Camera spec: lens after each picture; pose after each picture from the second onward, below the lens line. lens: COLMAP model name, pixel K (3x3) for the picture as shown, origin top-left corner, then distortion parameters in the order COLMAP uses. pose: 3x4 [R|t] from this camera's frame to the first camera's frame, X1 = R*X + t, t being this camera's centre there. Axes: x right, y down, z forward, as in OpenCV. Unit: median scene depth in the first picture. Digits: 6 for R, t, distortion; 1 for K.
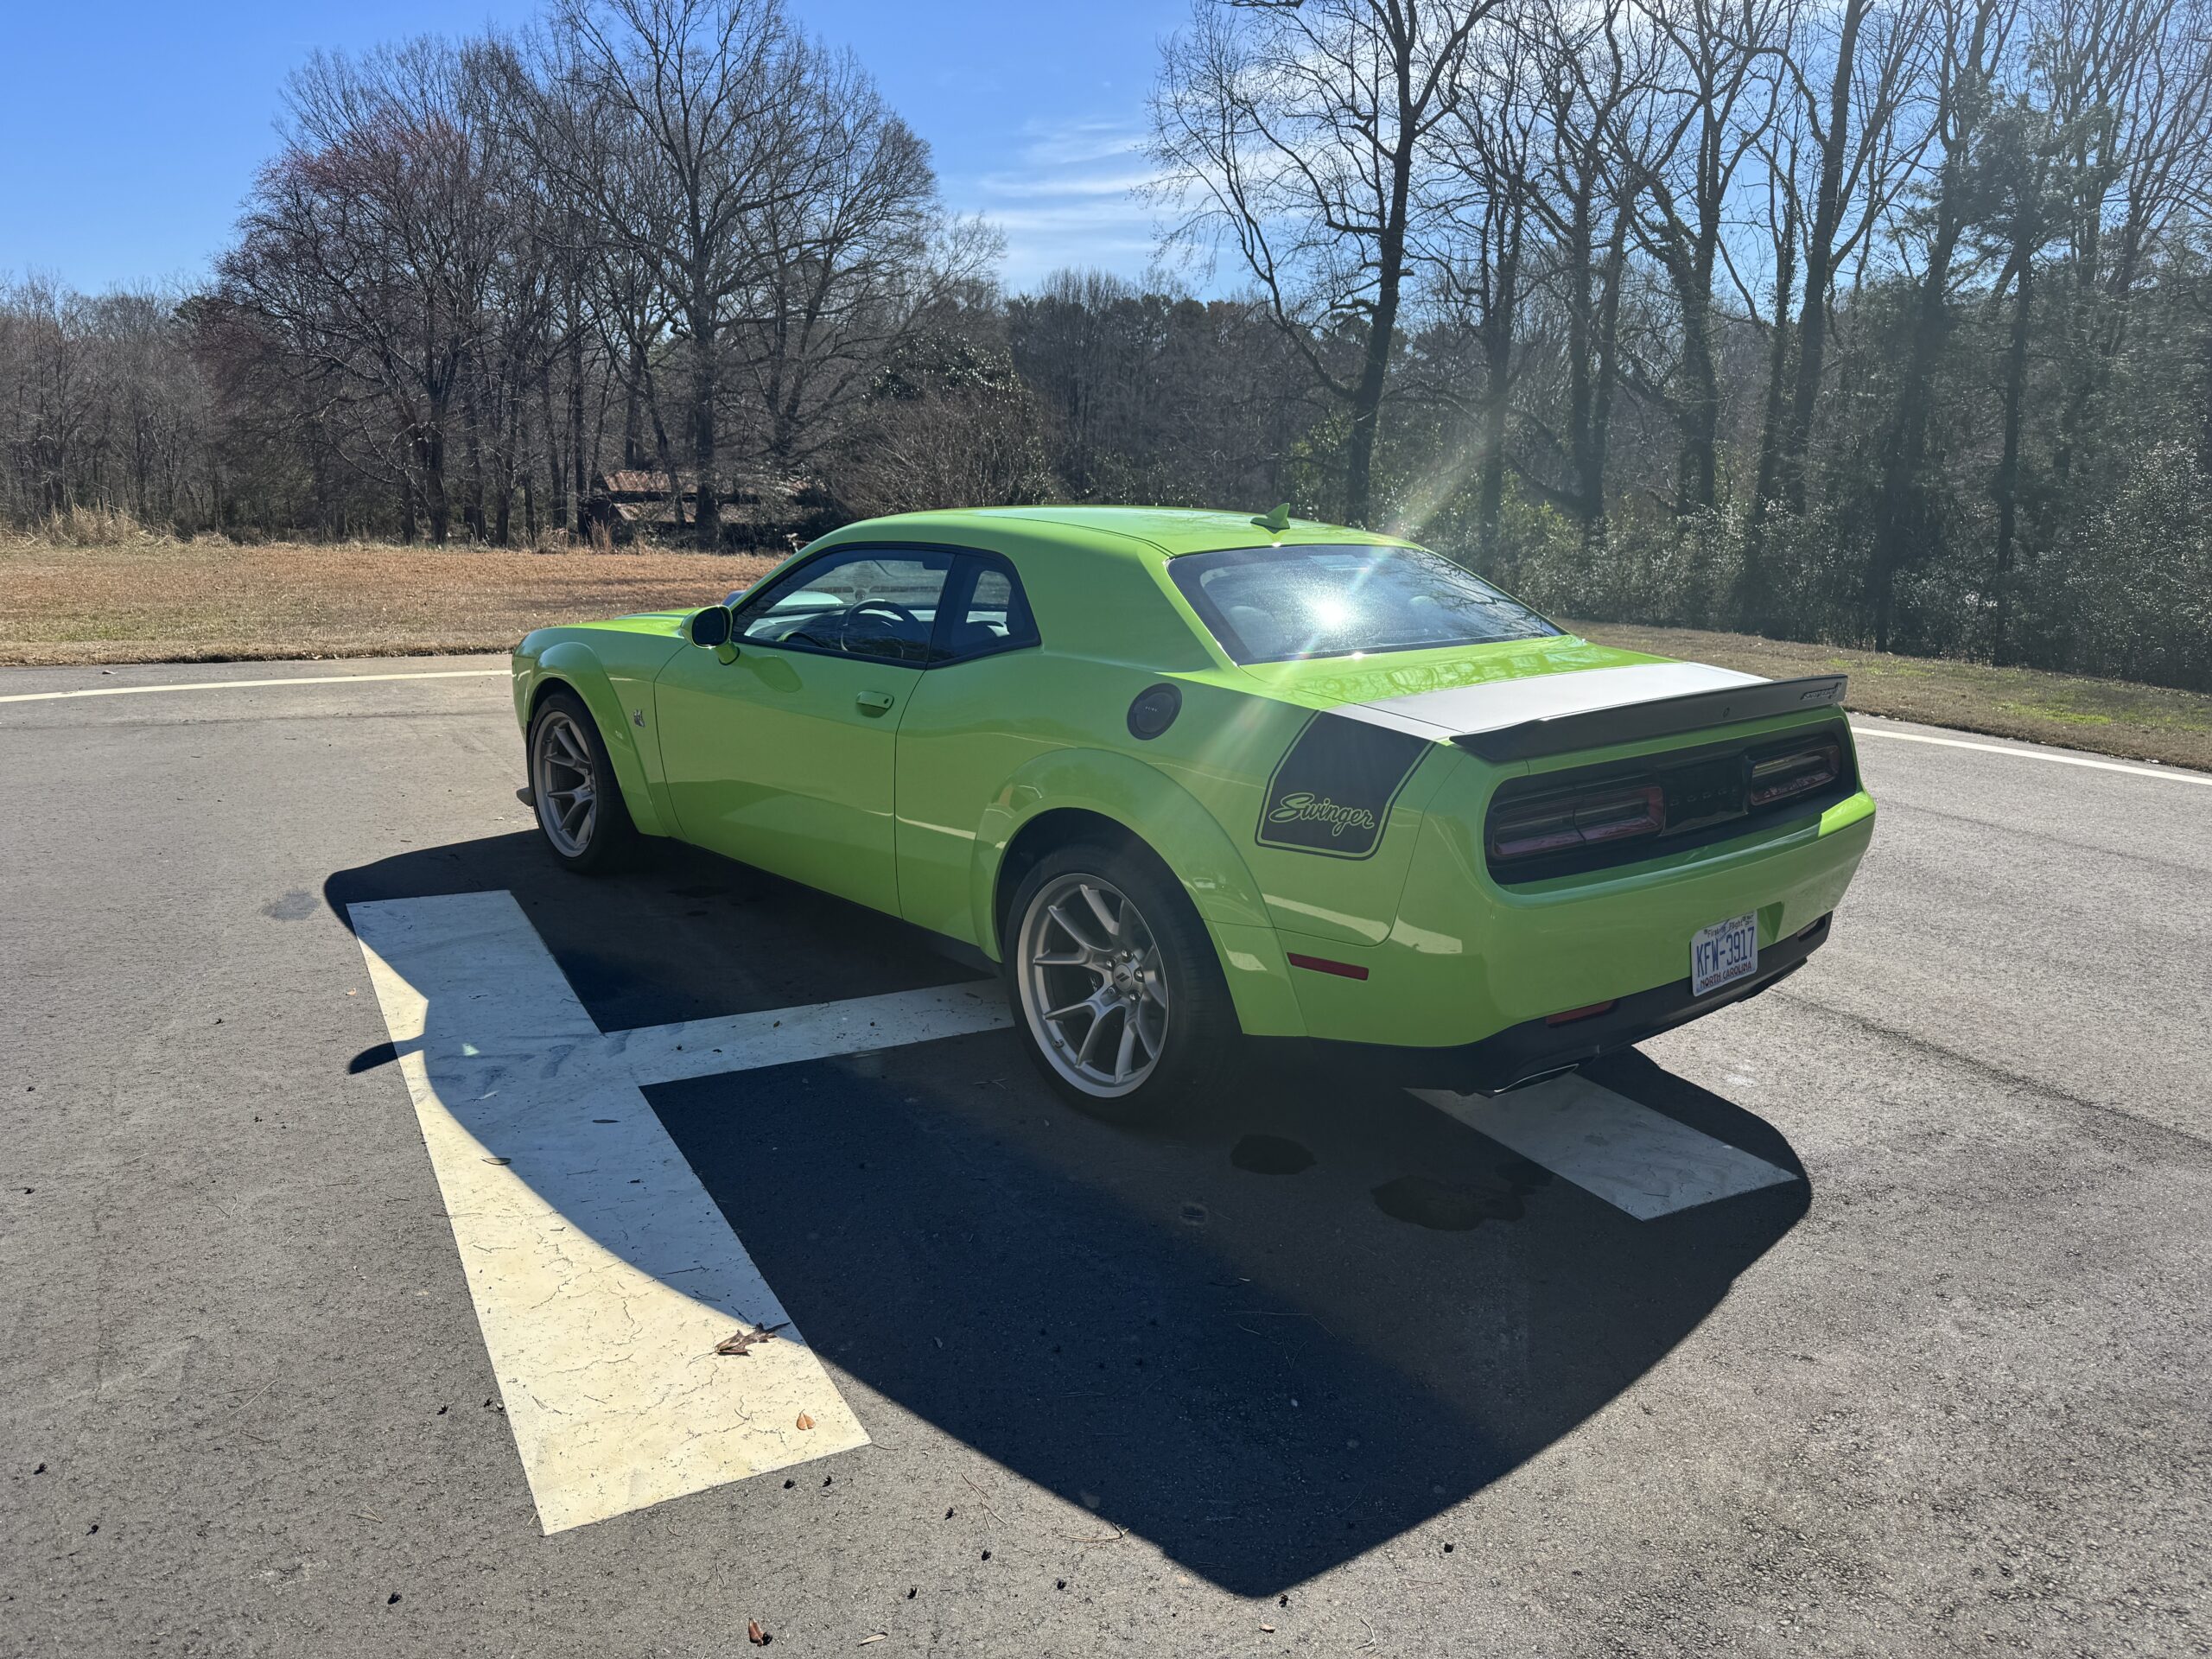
lens RADIAL K [[1538.5, 0, 1104.6], [0, 1538.5, 820.3], [0, 0, 1]] dist [-0.003504, -0.004320]
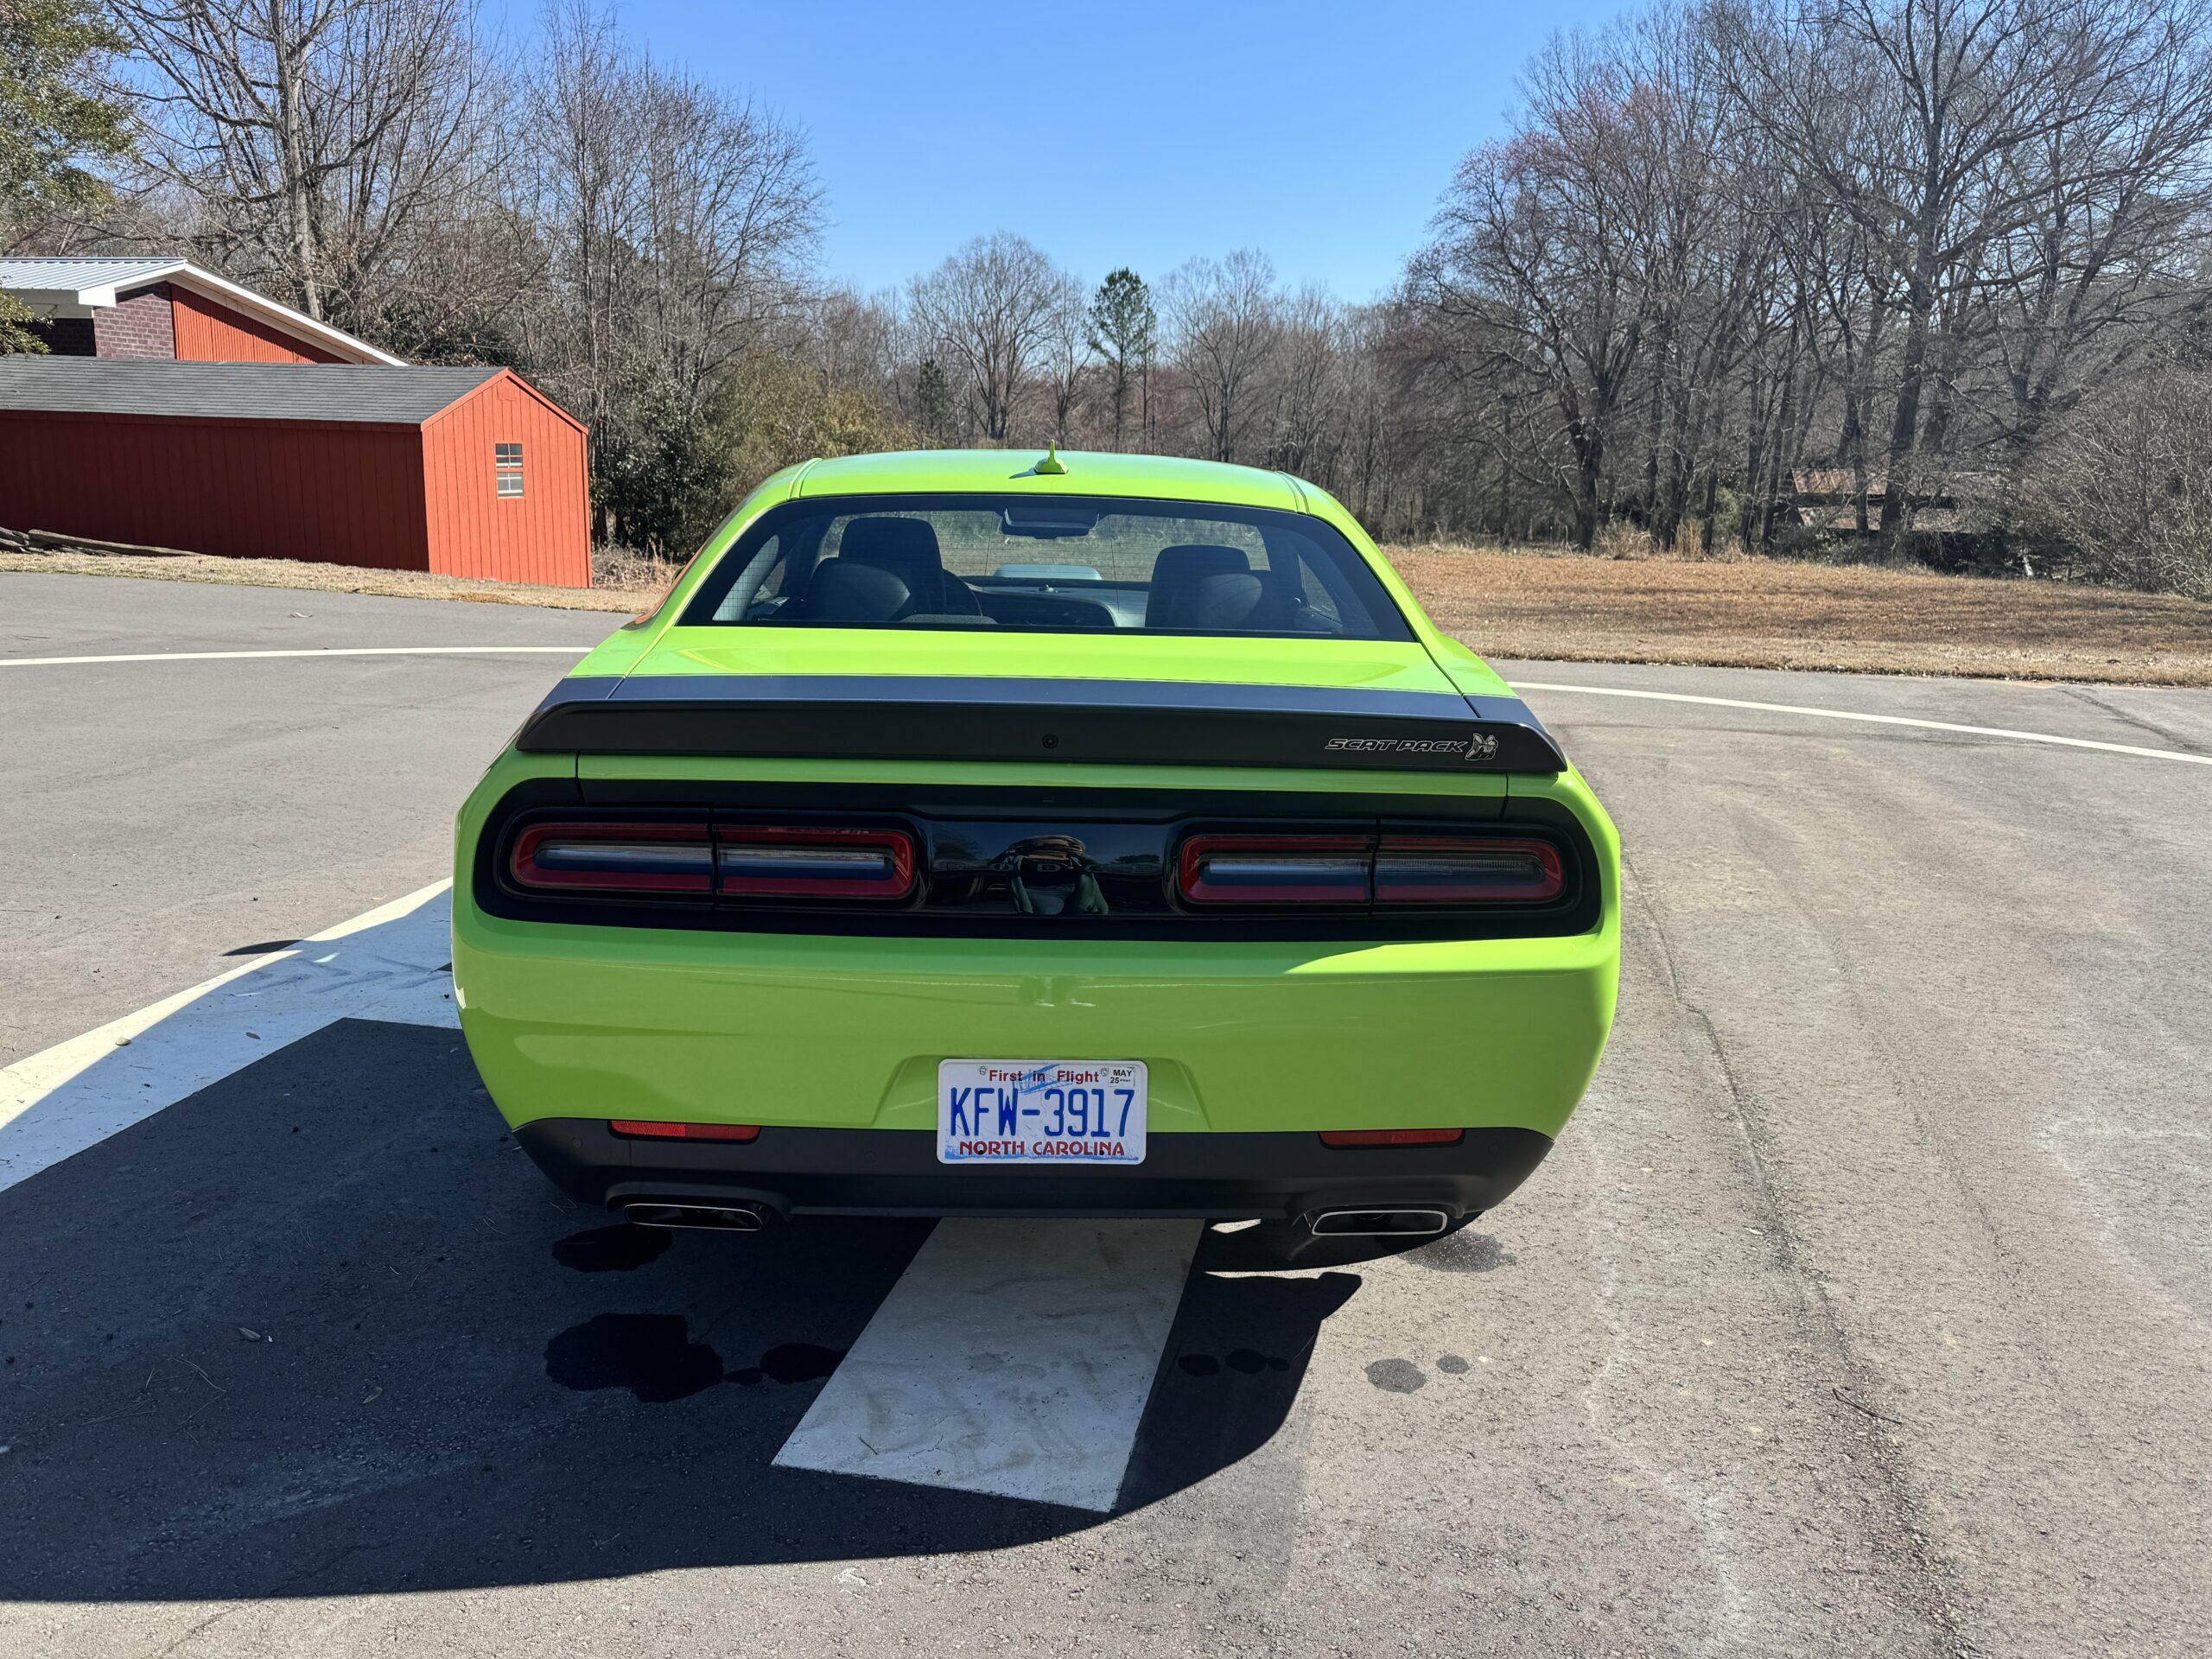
lens RADIAL K [[1738.3, 0, 1104.8], [0, 1738.3, 841.5], [0, 0, 1]] dist [0.016664, -0.013840]
pose [[0.769502, 0.130123, -0.625248, 0.626840], [-0.138955, 0.989682, 0.034952, -0.043570], [0.623344, 0.059985, 0.779643, 0.318564]]
